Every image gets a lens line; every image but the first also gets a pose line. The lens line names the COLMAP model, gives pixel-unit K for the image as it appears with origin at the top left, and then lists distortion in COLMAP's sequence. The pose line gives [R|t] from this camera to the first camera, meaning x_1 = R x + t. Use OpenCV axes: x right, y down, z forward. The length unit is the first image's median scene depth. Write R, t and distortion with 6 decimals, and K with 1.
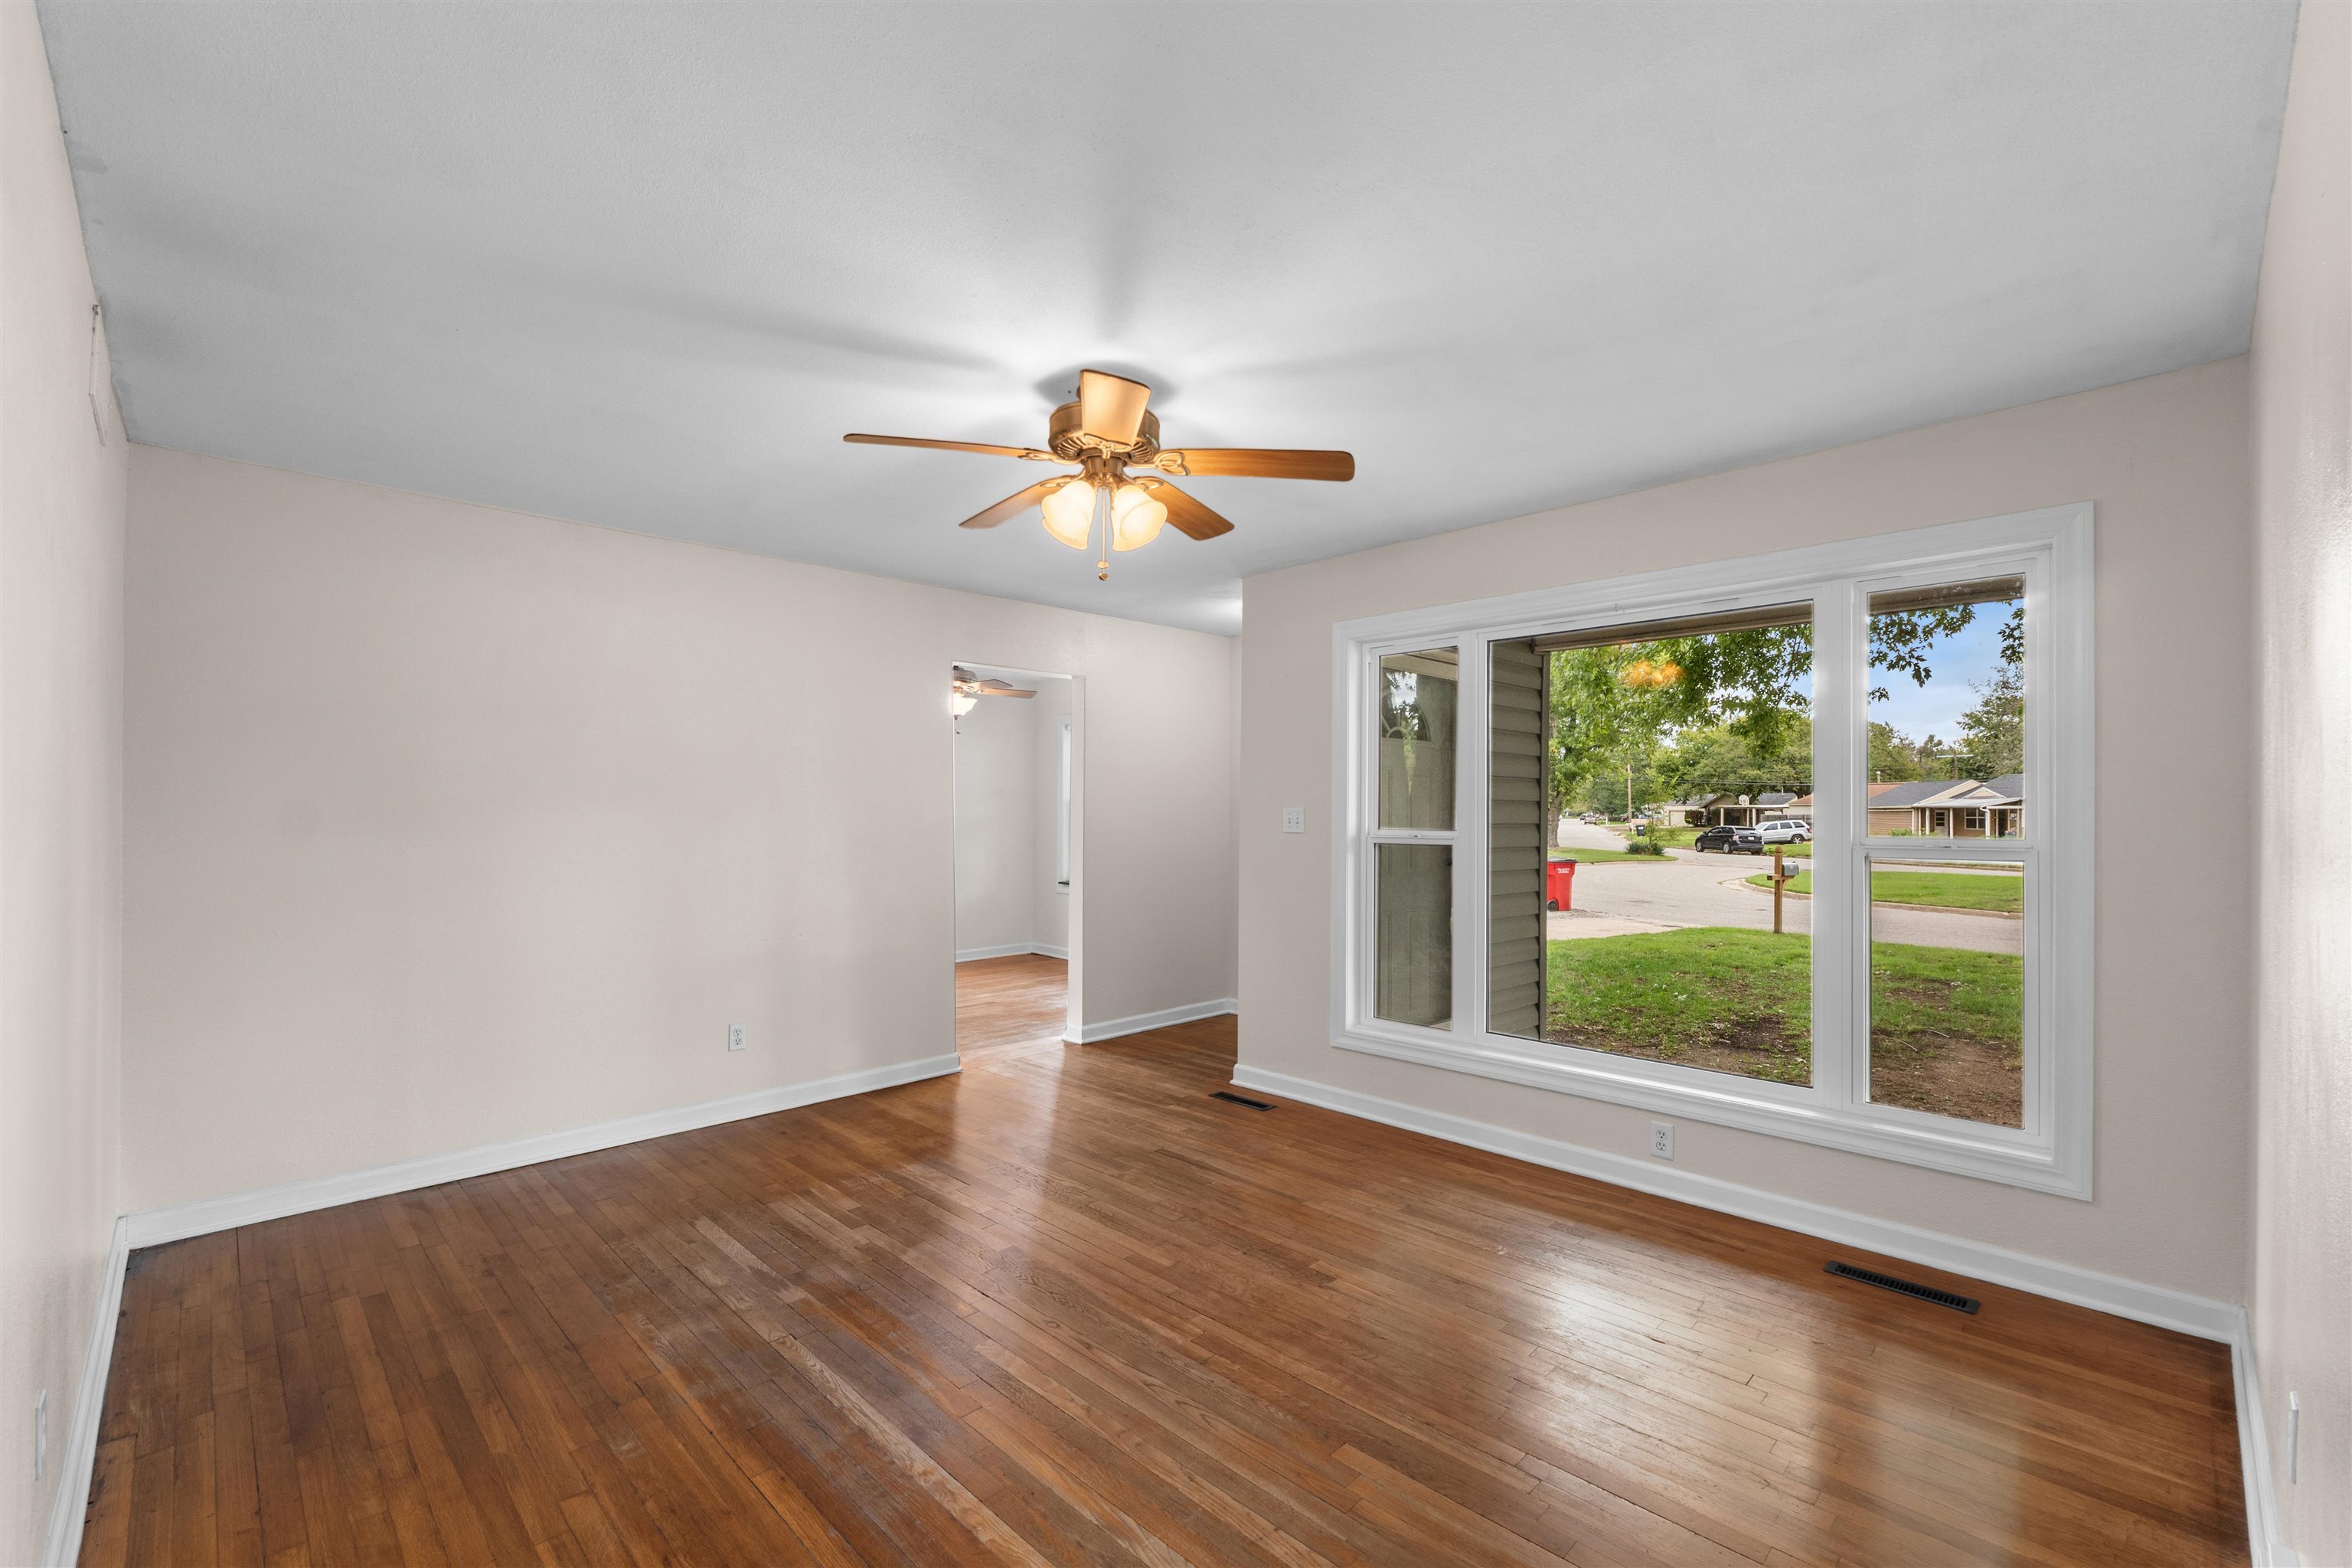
lens RADIAL K [[987.4, 0, 1177.0], [0, 987.4, 803.7], [0, 0, 1]] dist [-0.000925, -0.000140]
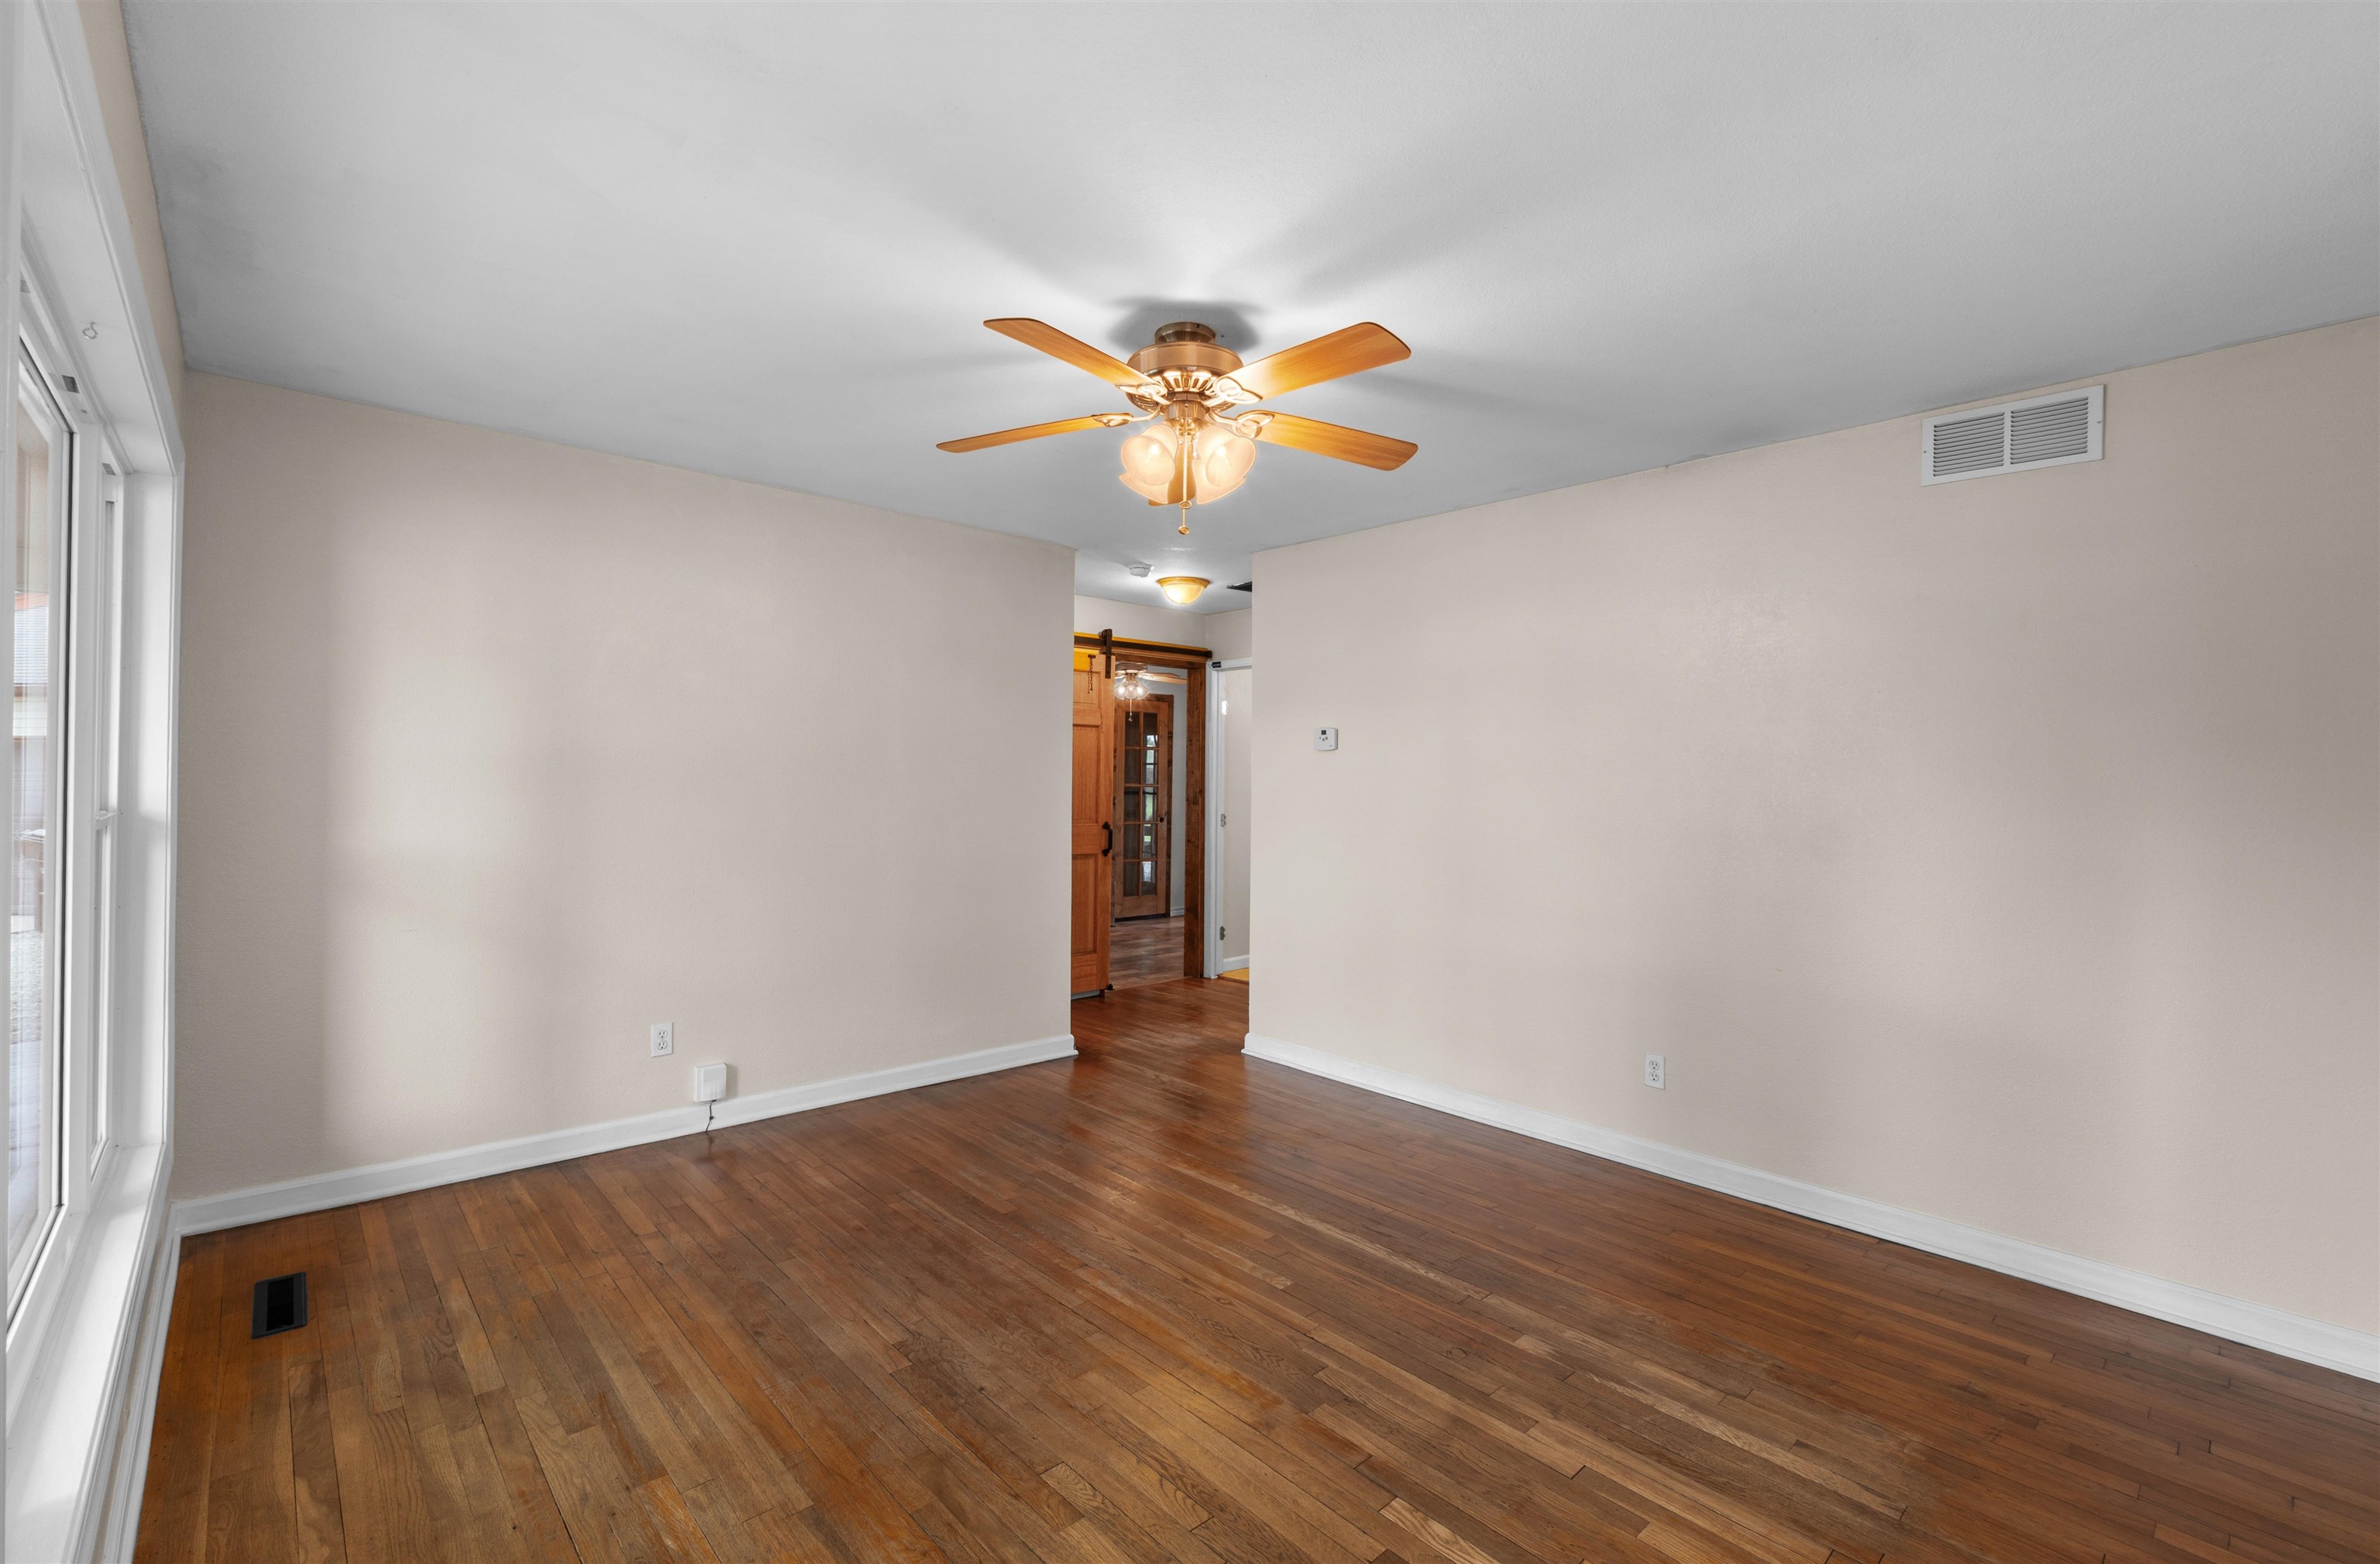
lens RADIAL K [[1018.5, 0, 1190.0], [0, 1018.5, 782.0], [0, 0, 1]] dist [0.001146, 0.000105]
pose [[-0.999095, -0.013657, 0.040293, -0.106591], [-0.013825, 0.999897, -0.003886, 0.010352], [-0.040236, -0.004440, -0.999180, 1.715377]]
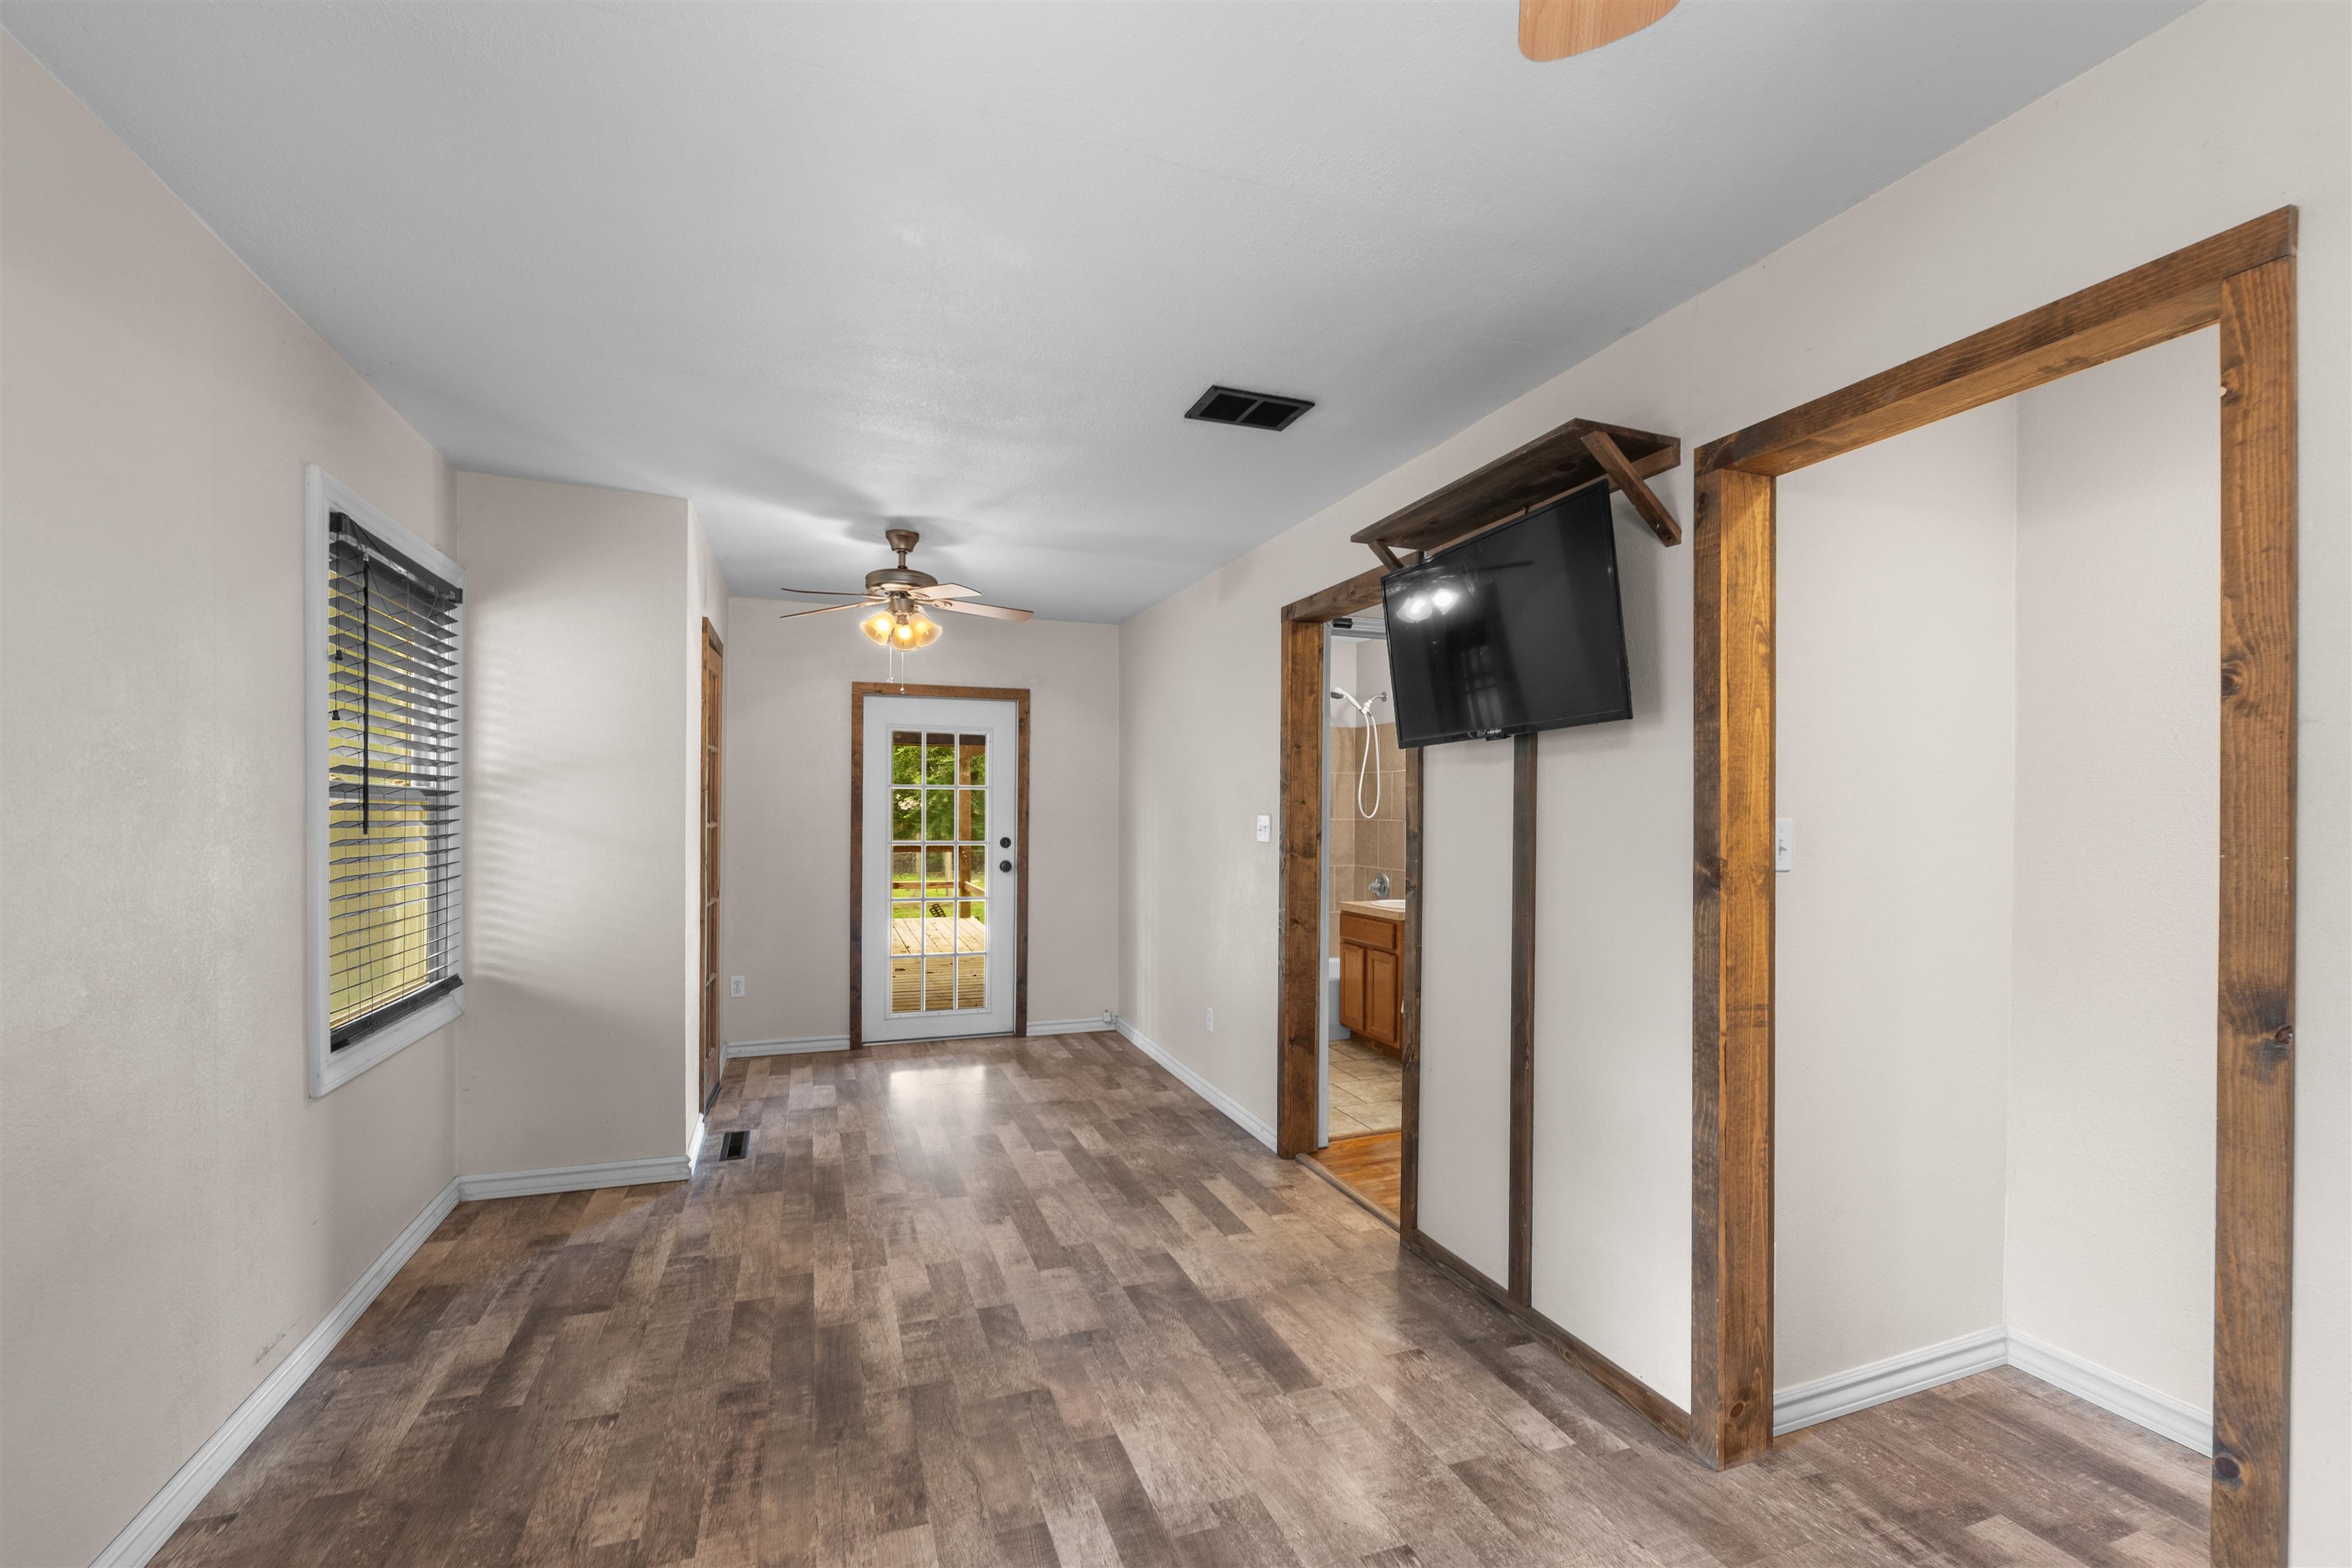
lens RADIAL K [[987.4, 0, 1177.0], [0, 987.4, 803.7], [0, 0, 1]] dist [-0.000925, -0.000140]
pose [[-0.412949, -0.006334, -0.910732, 1.233362], [0.001768, 0.999968, -0.007757, -0.008414], [0.910752, -0.004813, -0.412925, -0.196164]]
